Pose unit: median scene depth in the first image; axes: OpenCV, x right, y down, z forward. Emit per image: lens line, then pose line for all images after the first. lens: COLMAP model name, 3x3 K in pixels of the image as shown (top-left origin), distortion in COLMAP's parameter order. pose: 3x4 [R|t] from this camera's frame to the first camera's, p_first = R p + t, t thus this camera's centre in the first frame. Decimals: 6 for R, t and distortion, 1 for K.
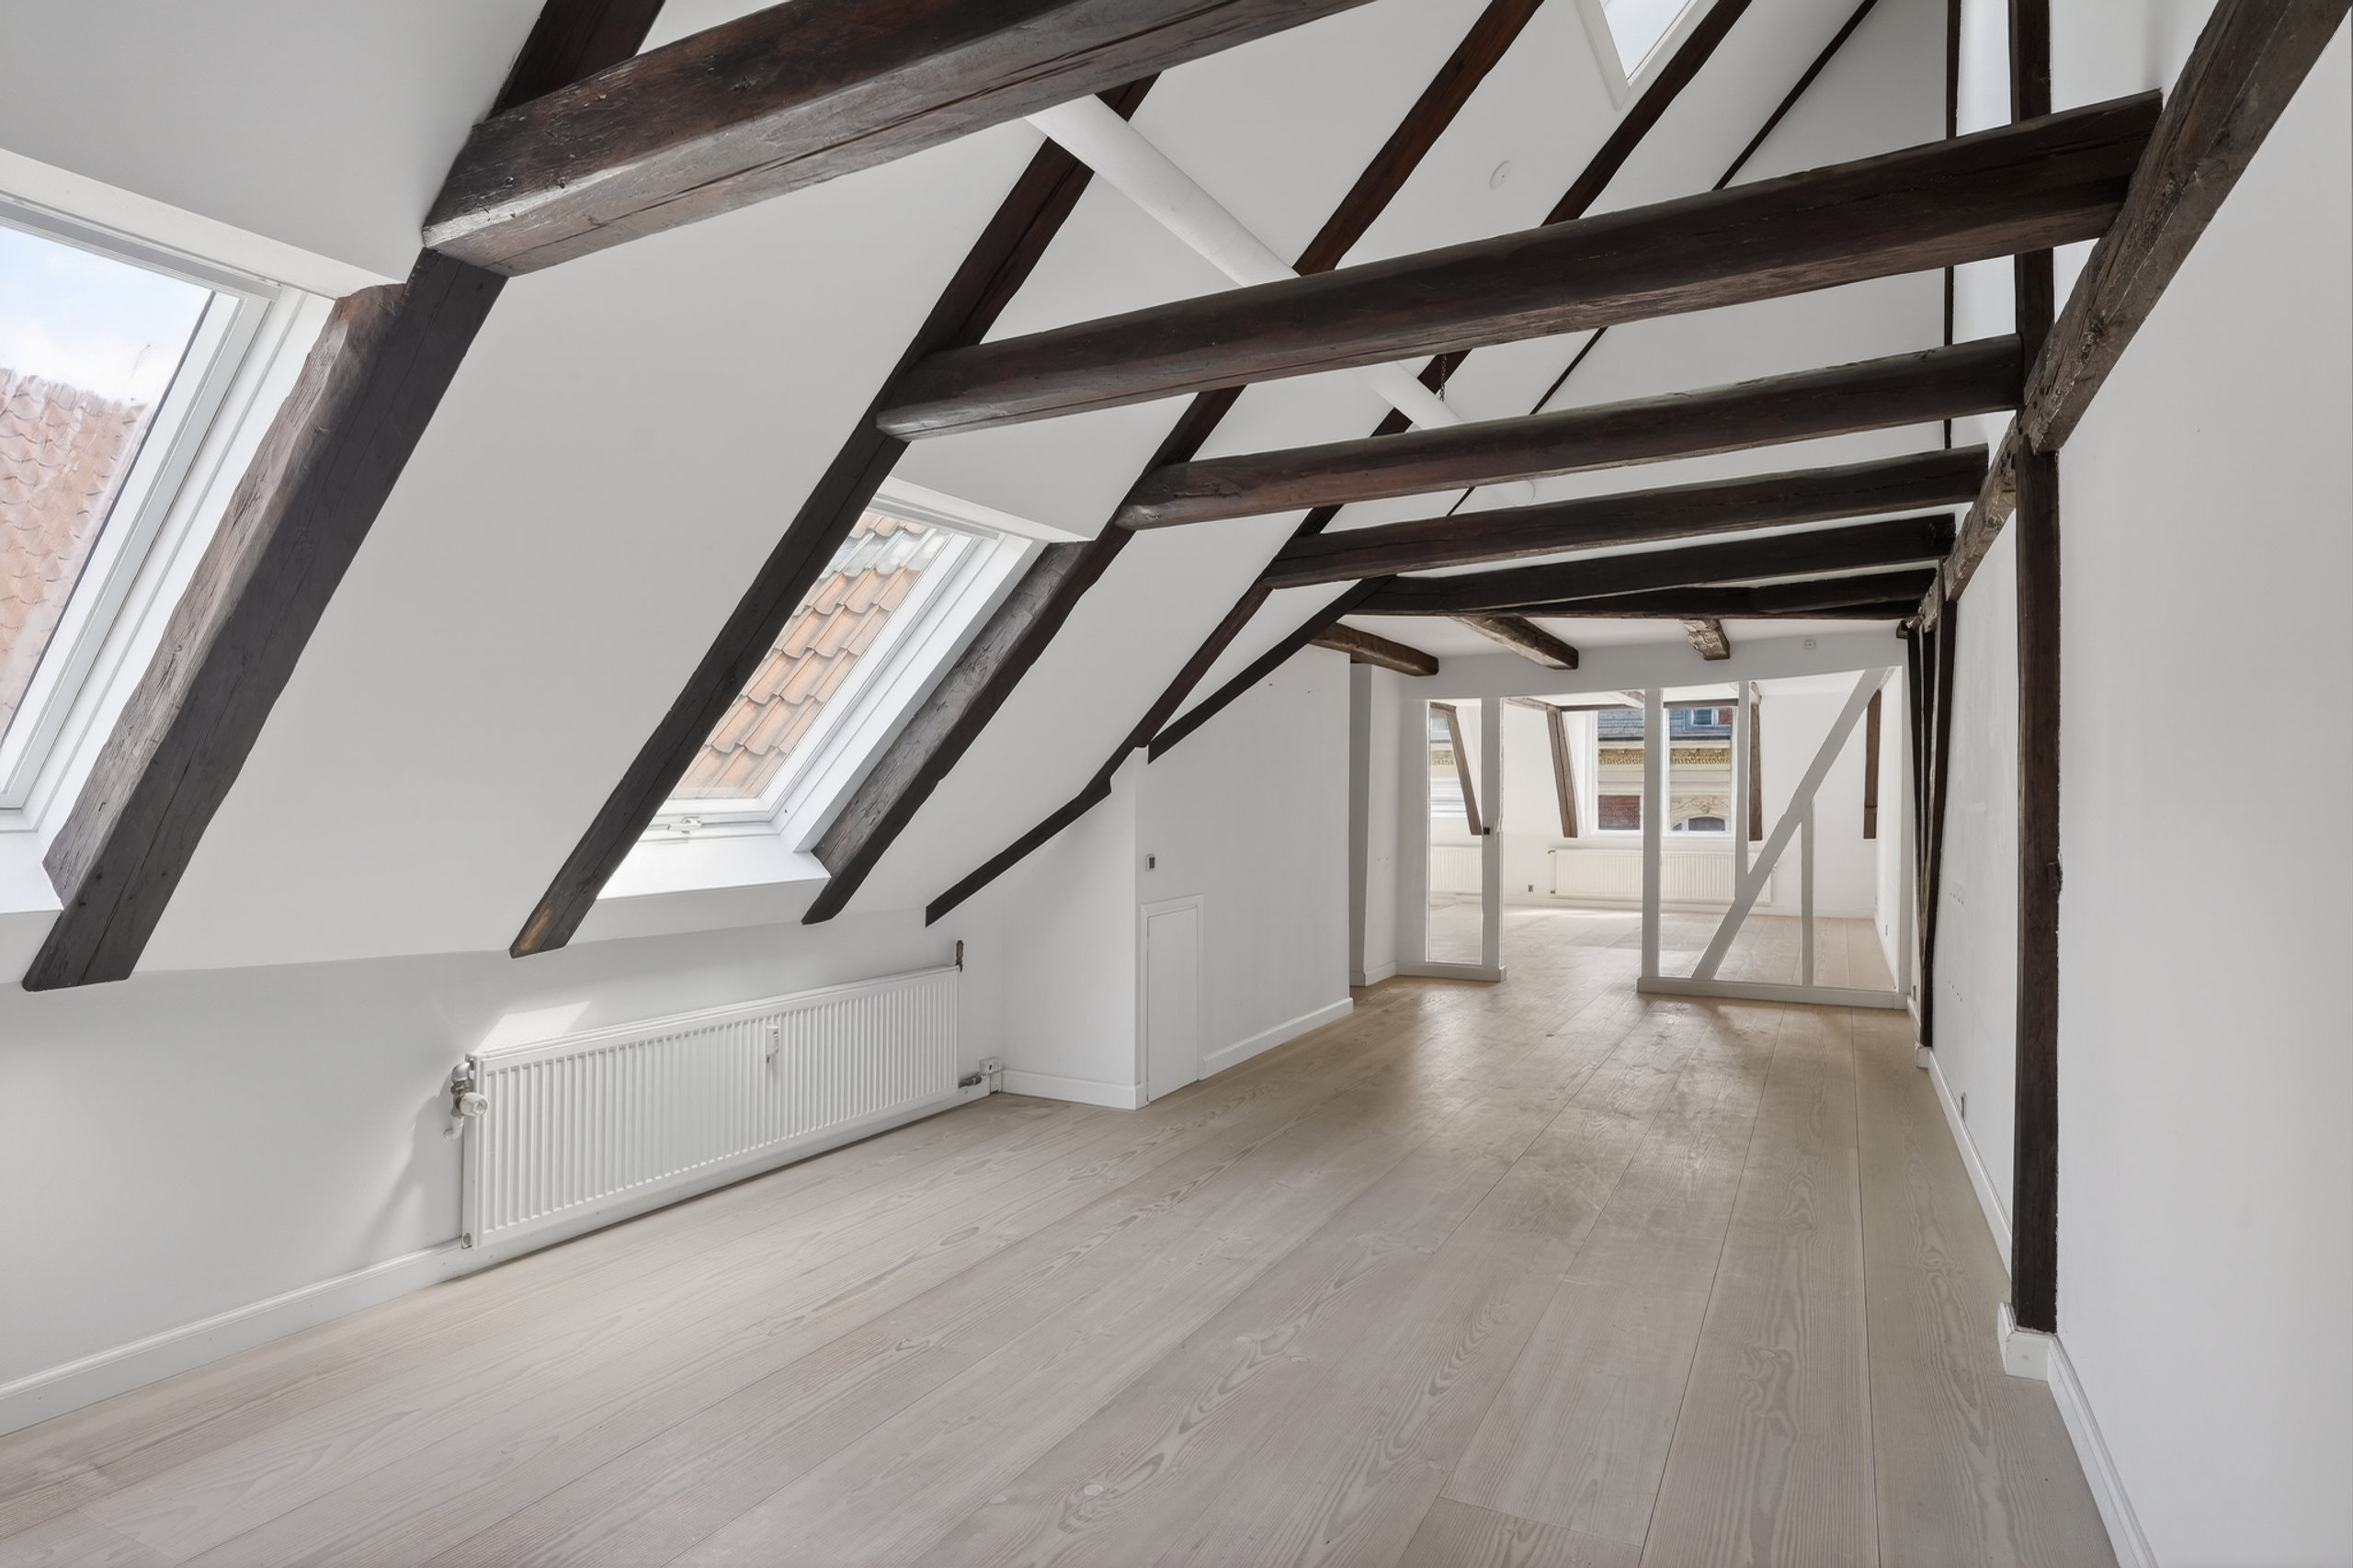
lens RADIAL K [[1300.8, 0, 1171.2], [0, 1300.8, 768.6], [0, 0, 1]] dist [-0.048636, 0.031923]
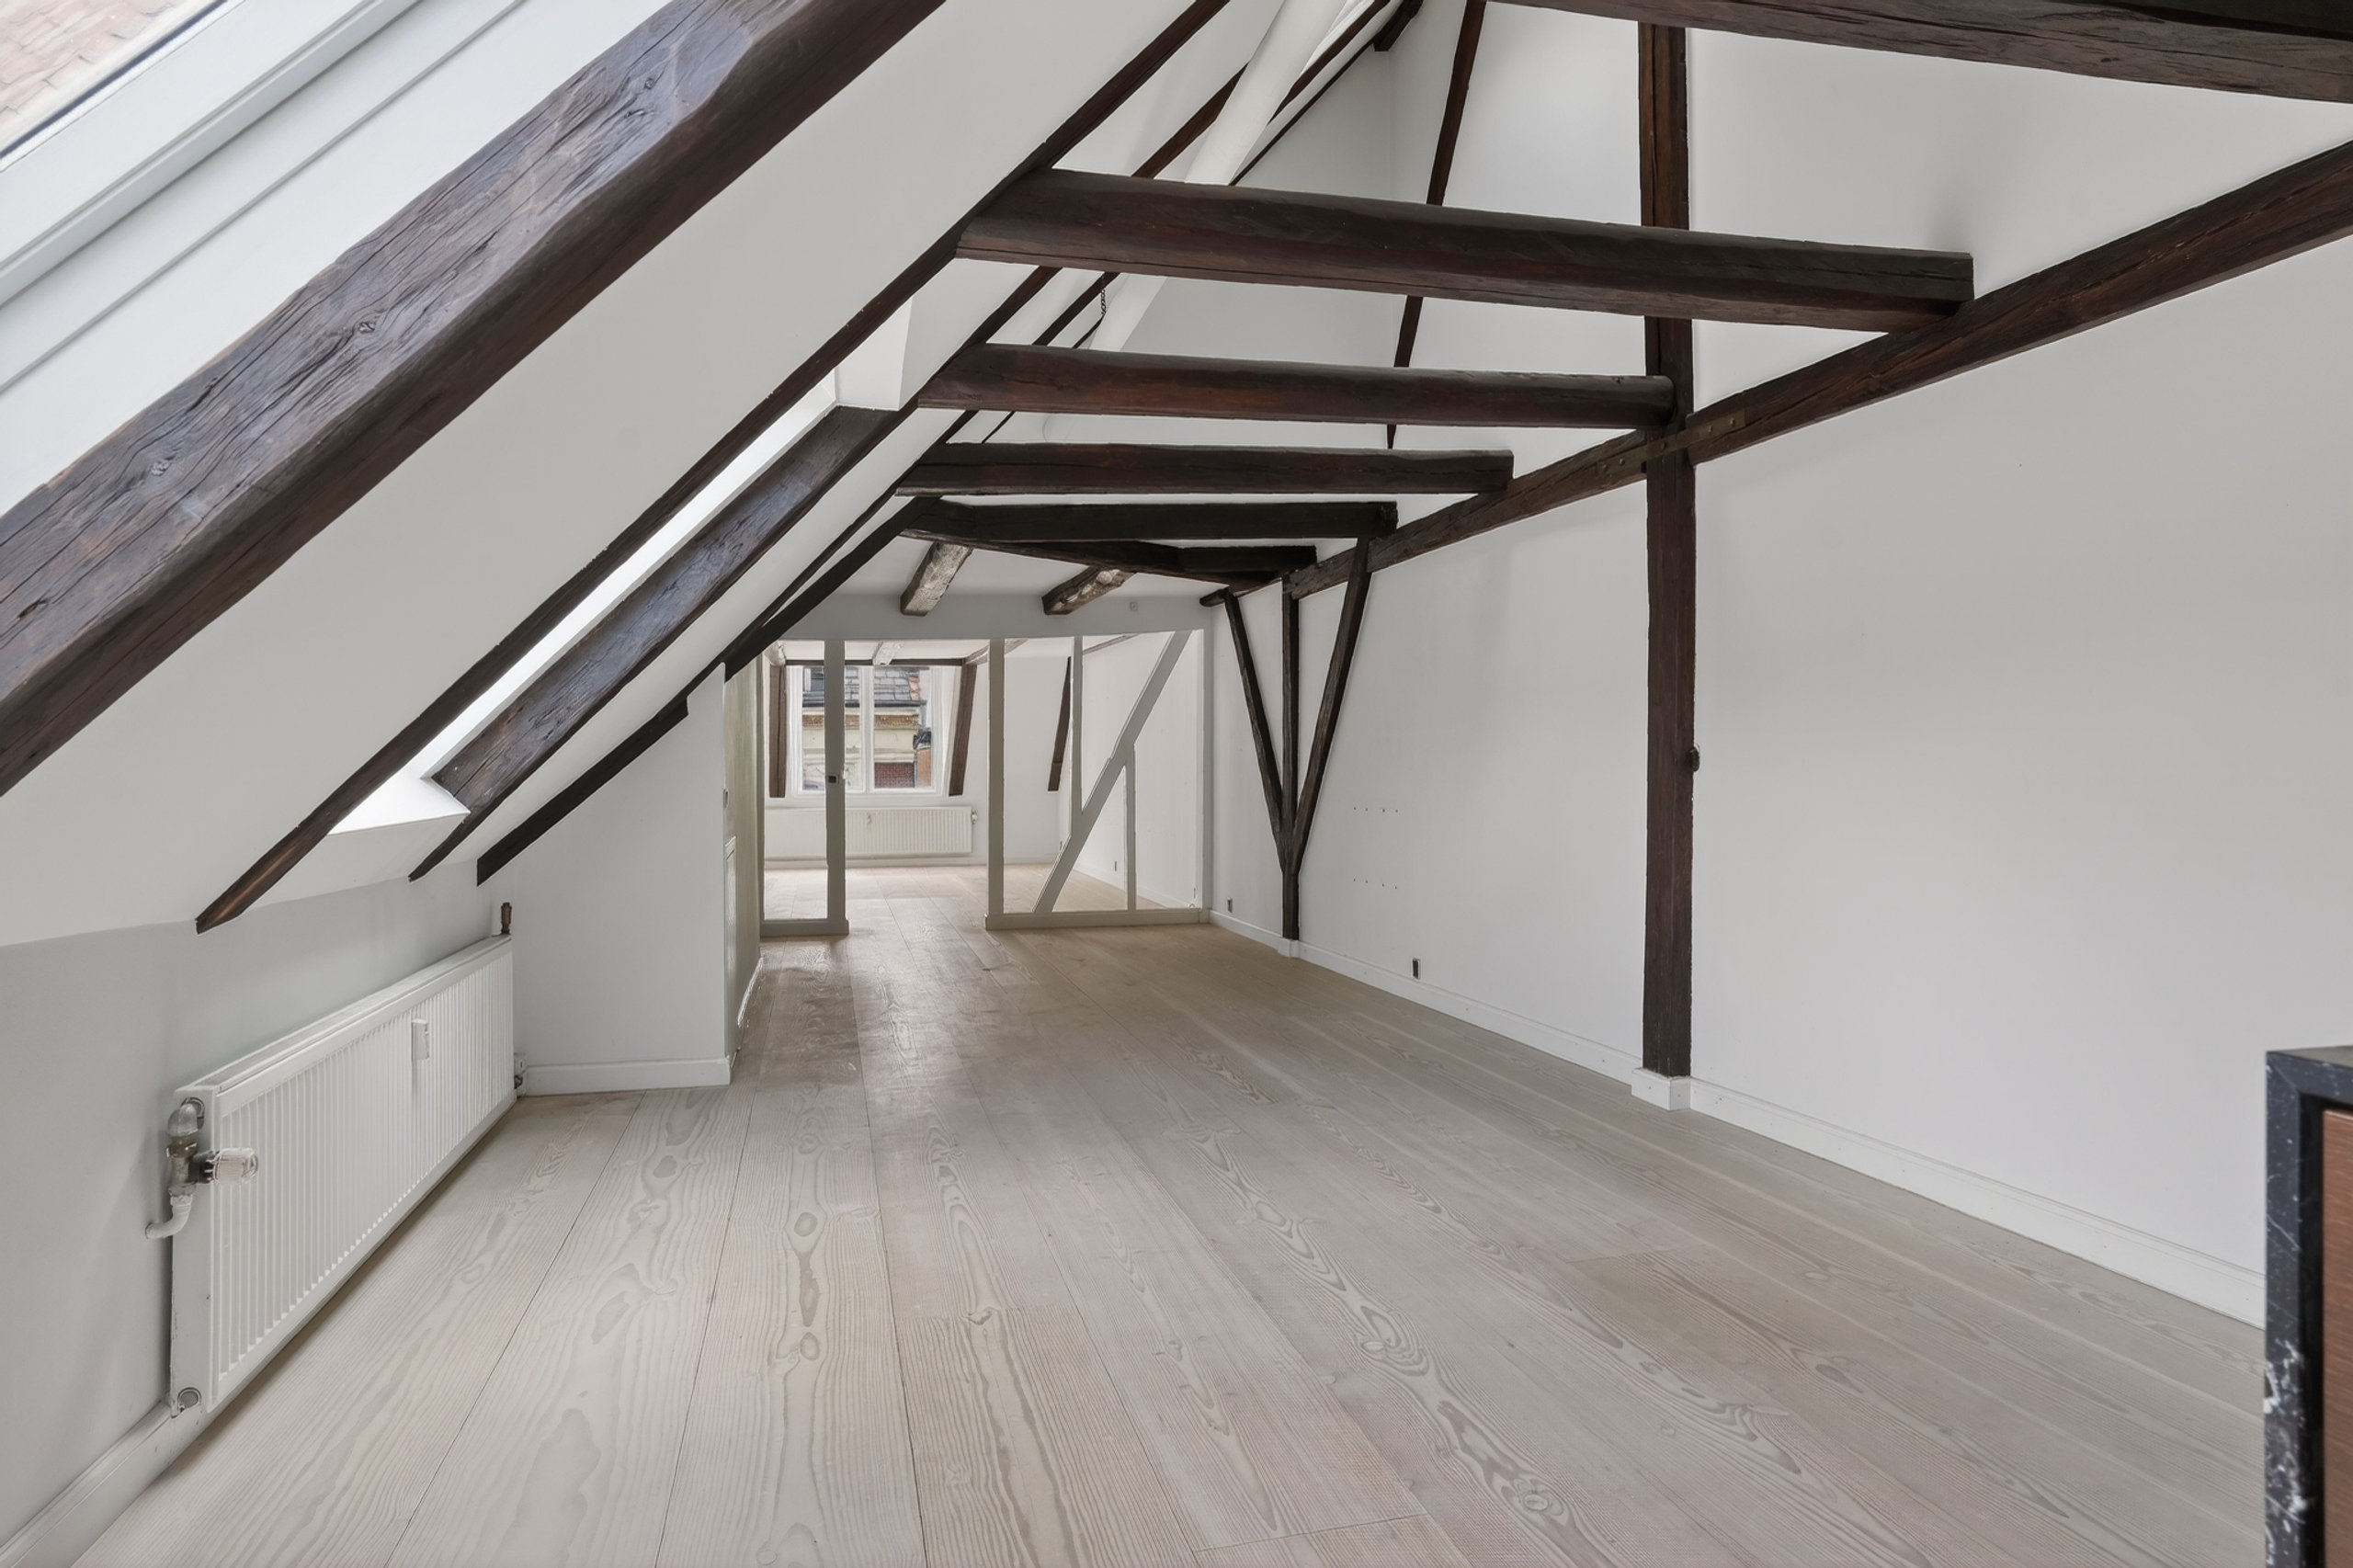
lens RADIAL K [[1350.3, 0, 1176.5], [0, 1350.3, 784.0], [0, 0, 1]] dist [-0.046879, 0.037624]
pose [[0.737958, -0.016020, 0.674656, -0.542758], [-0.004696, 0.999572, 0.028871, 0.049940], [-0.674830, -0.024474, 0.737567, 0.199025]]
